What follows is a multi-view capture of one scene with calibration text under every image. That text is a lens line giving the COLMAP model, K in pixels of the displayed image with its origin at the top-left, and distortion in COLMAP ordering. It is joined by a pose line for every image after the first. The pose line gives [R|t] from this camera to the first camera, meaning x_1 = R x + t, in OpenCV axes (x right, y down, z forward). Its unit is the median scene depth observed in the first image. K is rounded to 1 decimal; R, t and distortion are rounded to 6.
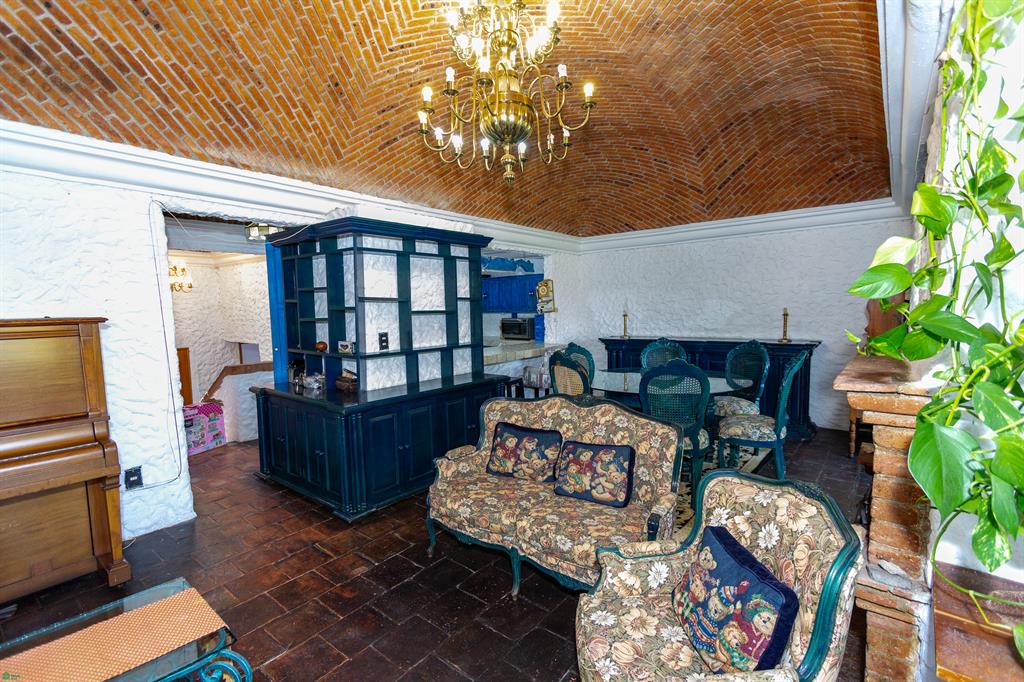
lens RADIAL K [[467.4, 0, 515.0], [0, 467.4, 343.0], [0, 0, 1]] dist [0.002612, 0.000354]
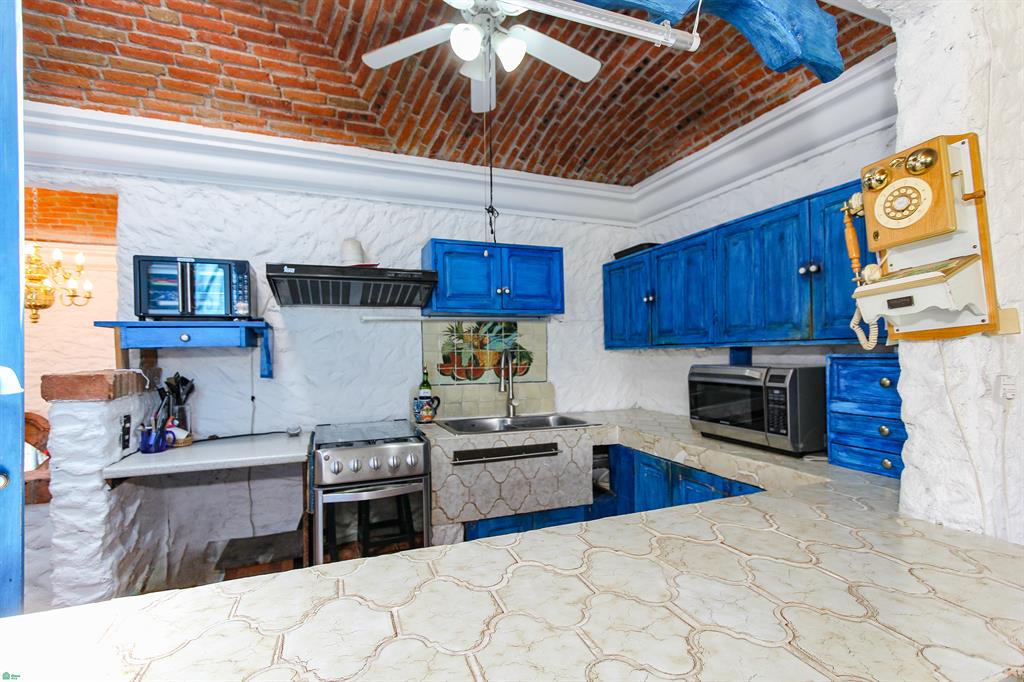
lens RADIAL K [[467.4, 0, 512.4], [0, 467.4, 345.3], [0, 0, 1]] dist [0.002612, 0.000354]
pose [[0.872879, 0.004852, -0.487913, 0.019427], [-0.048763, 0.995812, -0.077333, -0.039296], [0.485495, 0.091295, 0.869460, 0.728828]]
